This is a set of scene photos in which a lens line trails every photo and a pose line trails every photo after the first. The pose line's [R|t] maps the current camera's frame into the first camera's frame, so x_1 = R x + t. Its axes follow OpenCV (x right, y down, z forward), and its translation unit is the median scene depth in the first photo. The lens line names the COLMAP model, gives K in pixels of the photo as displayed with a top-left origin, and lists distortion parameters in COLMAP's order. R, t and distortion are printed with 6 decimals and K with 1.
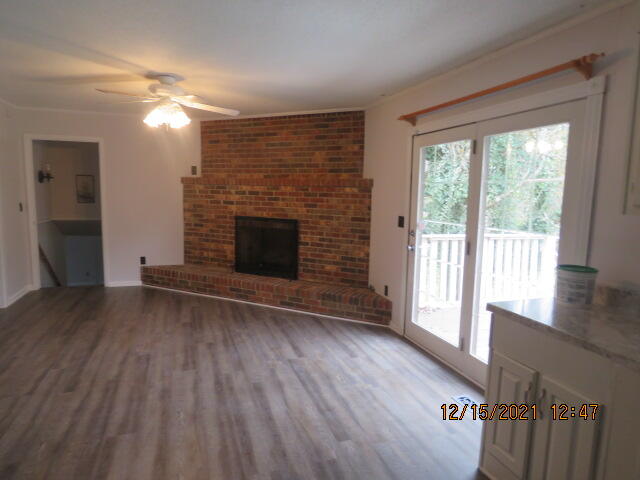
lens RADIAL K [[405.7, 0, 316.9], [0, 405.7, 244.4], [0, 0, 1]] dist [-0.012841, 0.005201]
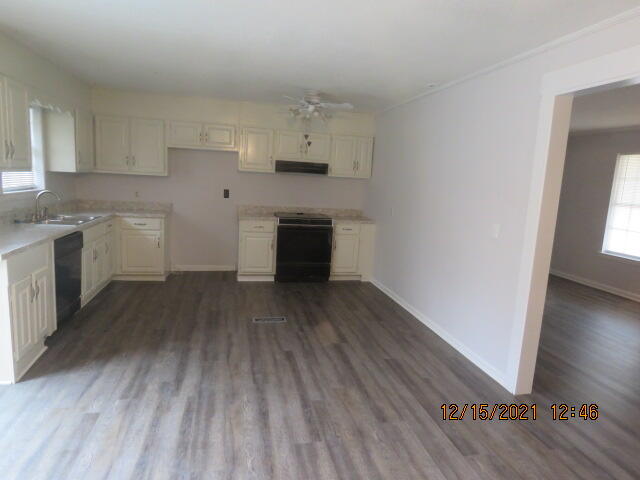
lens RADIAL K [[405.7, 0, 317.4], [0, 405.7, 234.8], [0, 0, 1]] dist [-0.012841, 0.005201]
pose [[-0.990422, -0.095543, 0.099676, -0.550772], [-0.064839, 0.959206, 0.275171, -0.266855], [-0.121901, 0.266073, -0.956214, 1.778705]]
